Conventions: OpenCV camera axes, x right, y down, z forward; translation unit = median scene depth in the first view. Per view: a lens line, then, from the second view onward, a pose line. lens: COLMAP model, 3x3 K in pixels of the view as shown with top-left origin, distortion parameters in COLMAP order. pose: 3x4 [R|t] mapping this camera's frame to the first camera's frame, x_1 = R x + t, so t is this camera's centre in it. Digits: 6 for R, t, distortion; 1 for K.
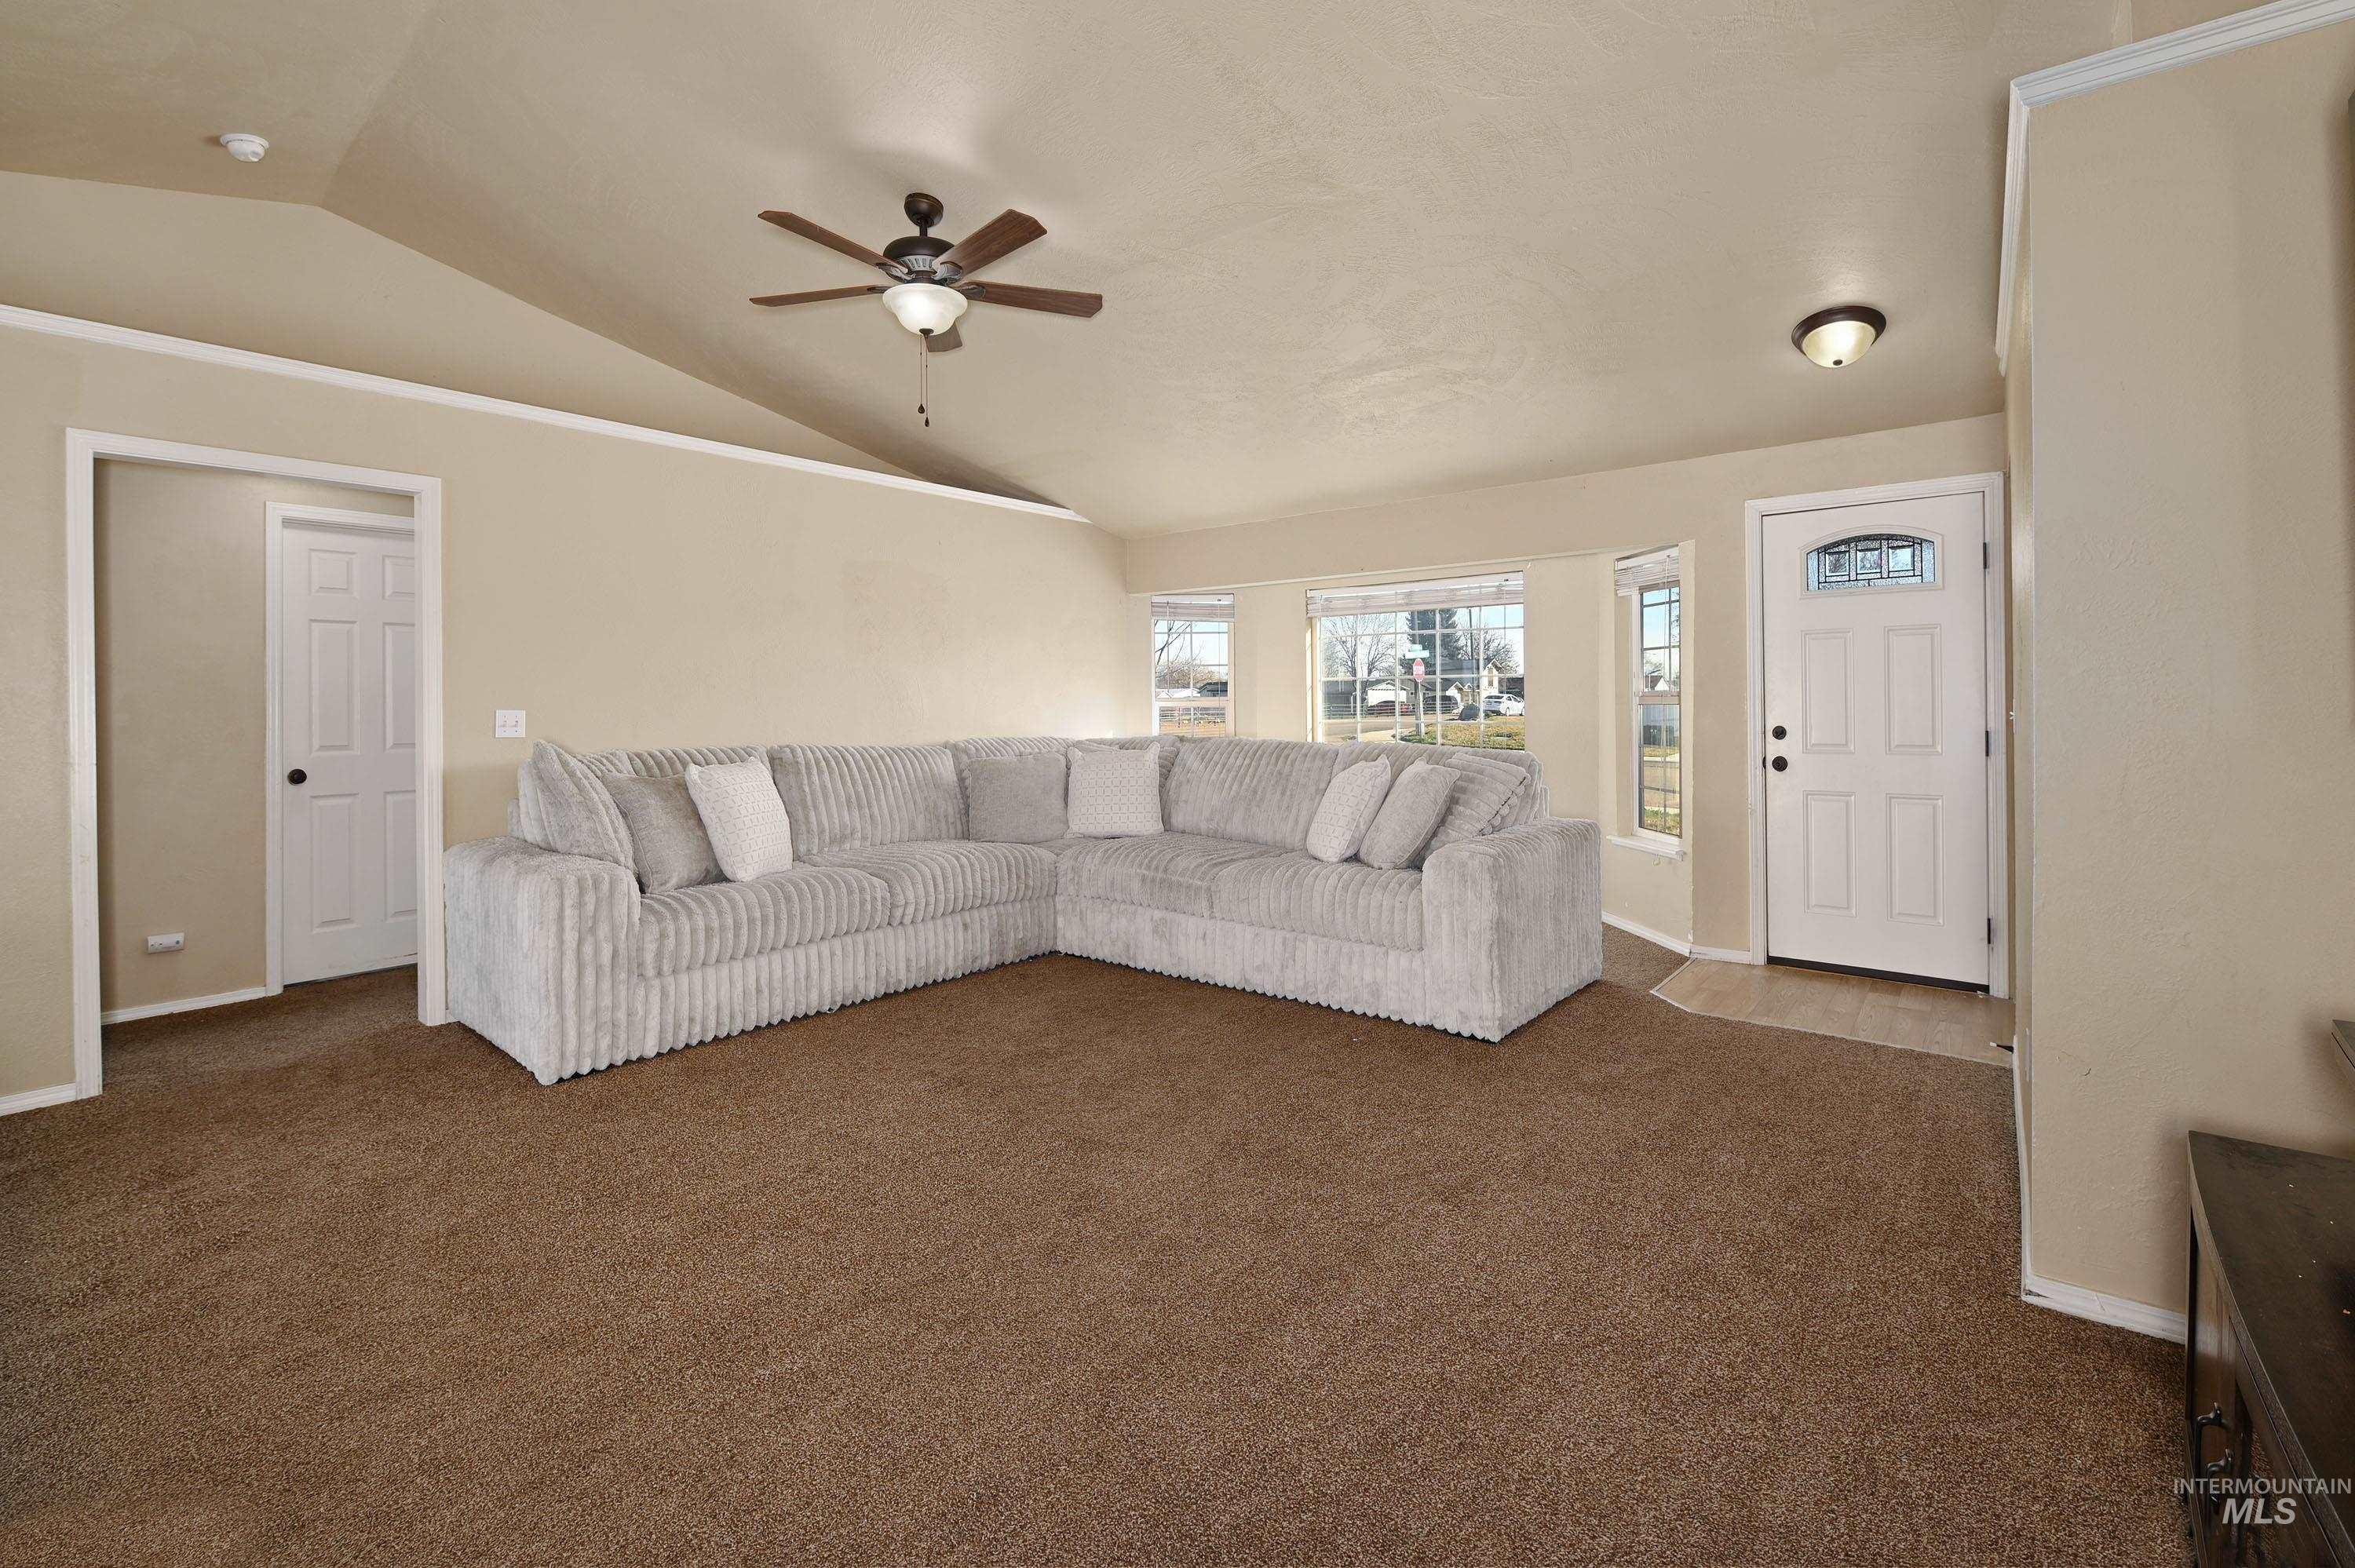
lens RADIAL K [[1041.8, 0, 1228.2], [0, 1041.8, 709.1], [0, 0, 1]] dist [-0.016531, 0.000972]
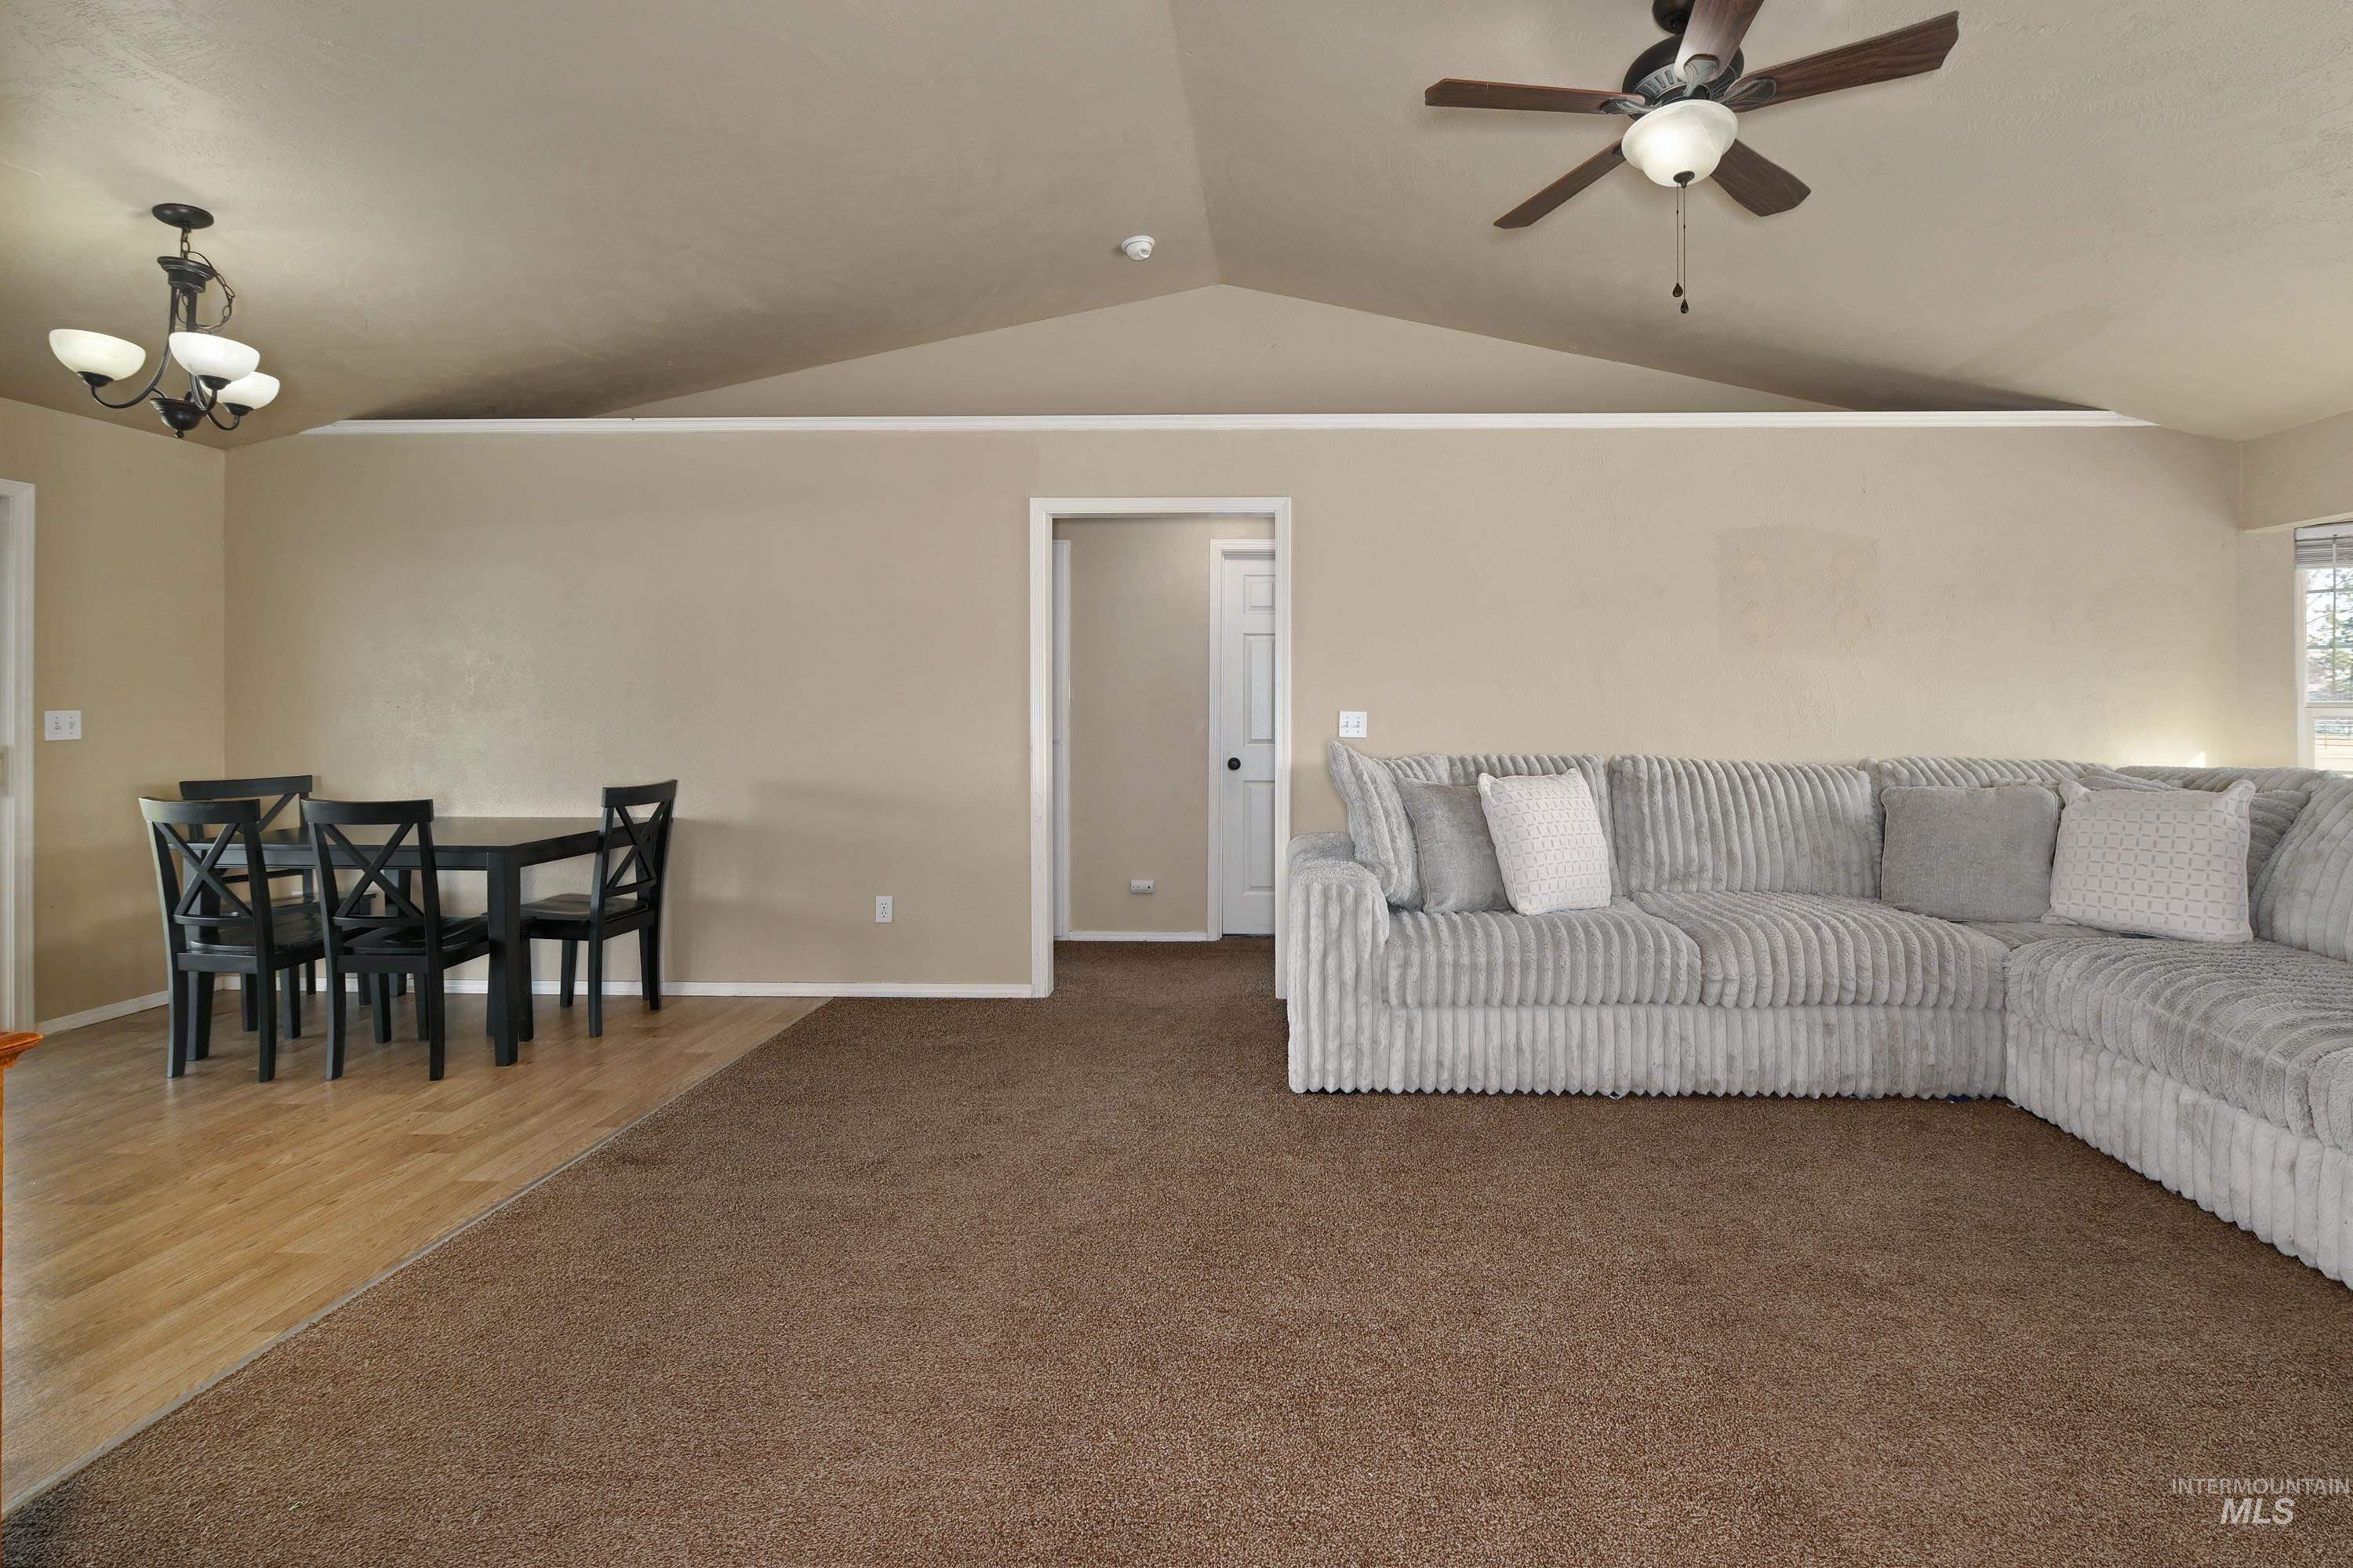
lens RADIAL K [[1041.1, 0, 1227.1], [0, 1041.1, 709.2], [0, 0, 1]] dist [-0.016531, 0.000972]
pose [[0.578791, 0.010559, -0.815407, 0.084008], [-0.010924, 0.999927, 0.005194, -0.004956], [0.815403, 0.005901, 0.578864, 0.288078]]
